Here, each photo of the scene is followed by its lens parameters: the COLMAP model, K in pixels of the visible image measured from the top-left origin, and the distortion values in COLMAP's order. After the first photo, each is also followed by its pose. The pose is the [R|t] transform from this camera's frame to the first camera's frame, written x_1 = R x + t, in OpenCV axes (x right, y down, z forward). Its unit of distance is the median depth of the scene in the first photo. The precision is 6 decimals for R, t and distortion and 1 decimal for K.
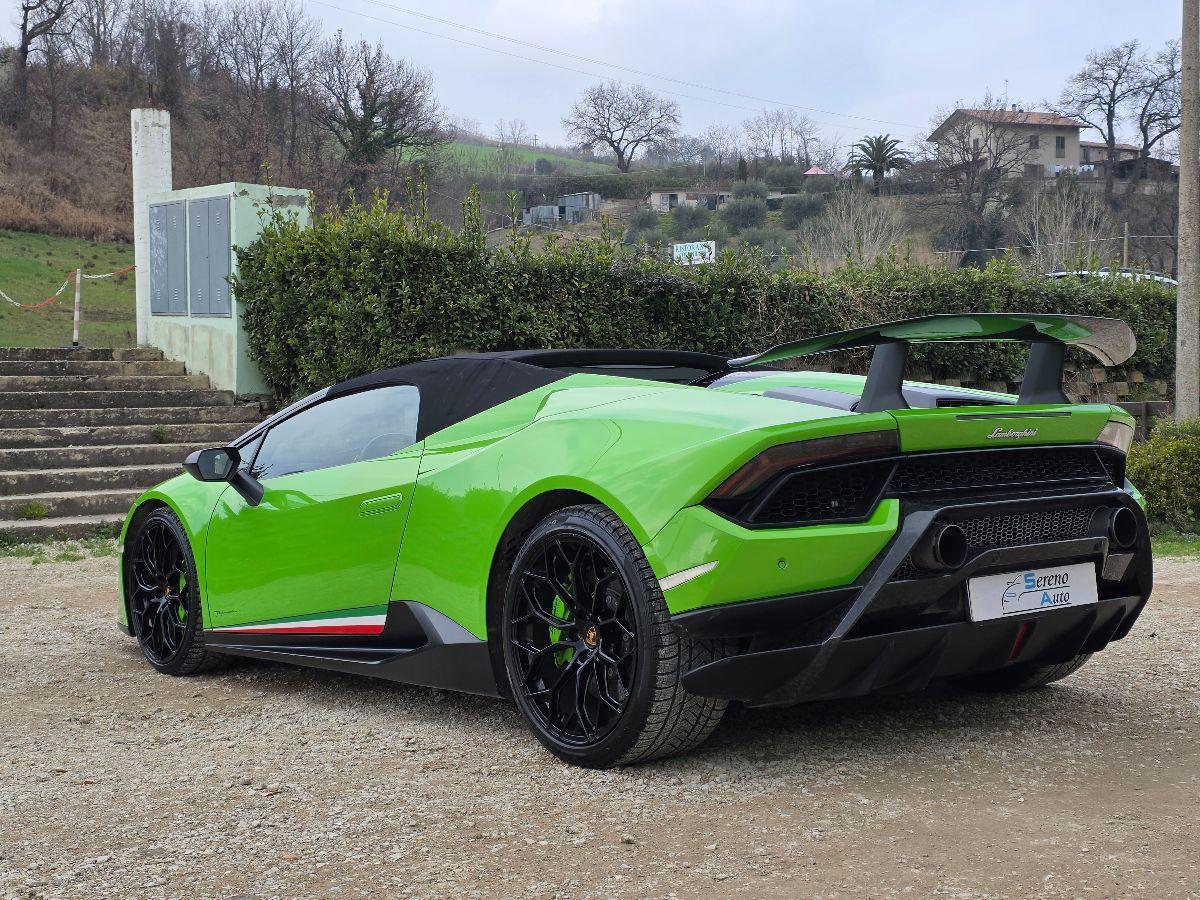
lens RADIAL K [[1609.6, 0, 605.9], [0, 1609.6, 451.2], [0, 0, 1]] dist [0.071670, 0.000000]
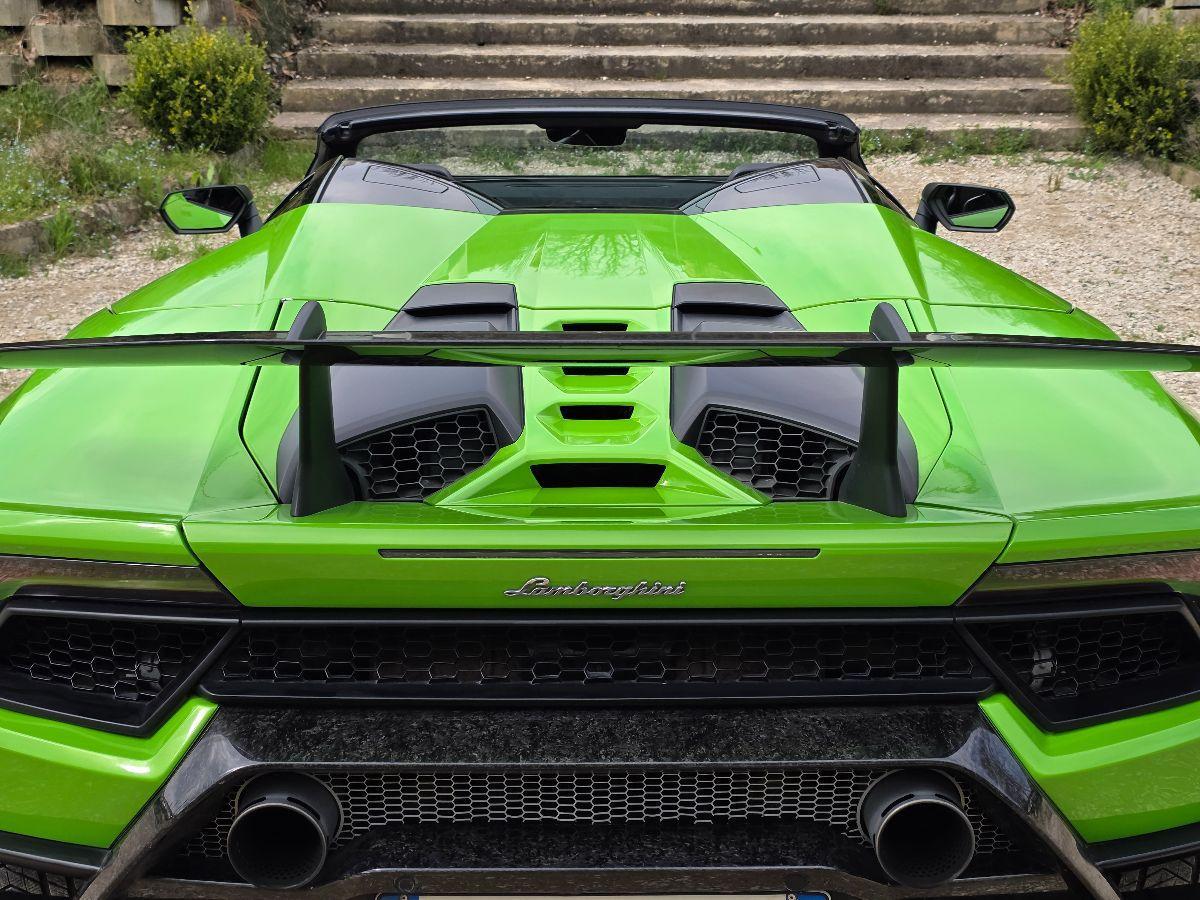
lens RADIAL K [[1609.6, 0, 615.4], [0, 1609.6, 472.2], [0, 0, 1]] dist [0.071670, 0.000000]
pose [[0.797145, 0.227905, -0.559123, 0.216028], [-0.038157, 0.943190, 0.330055, -0.080306], [0.602580, -0.241767, 0.760556, 0.307077]]
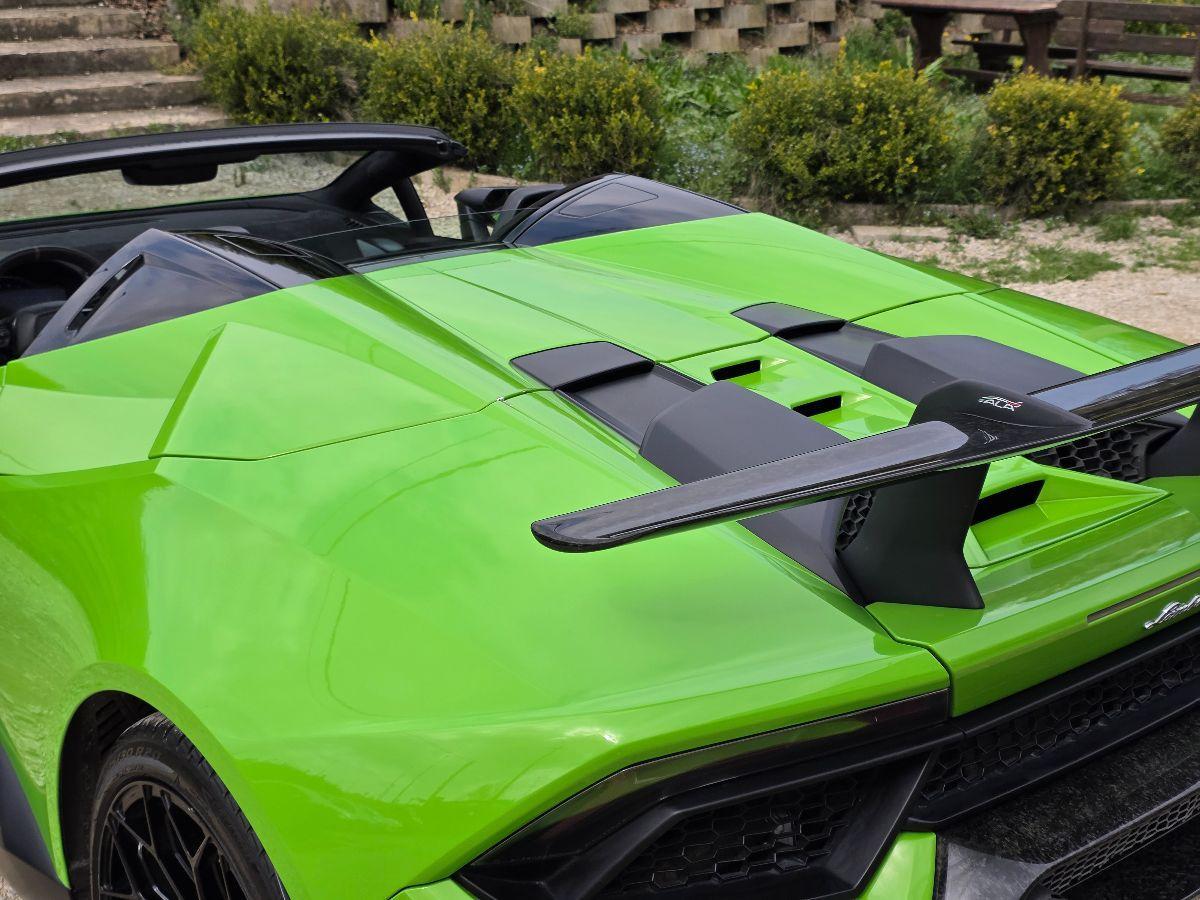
lens RADIAL K [[1609.6, 0, 599.2], [0, 1609.6, 457.5], [0, 0, 1]] dist [0.071670, 0.000000]
pose [[0.999386, 0.020535, 0.028406, 0.037047], [-0.028373, 0.949782, 0.311622, -0.081284], [-0.020581, -0.312237, 0.949781, 0.265122]]
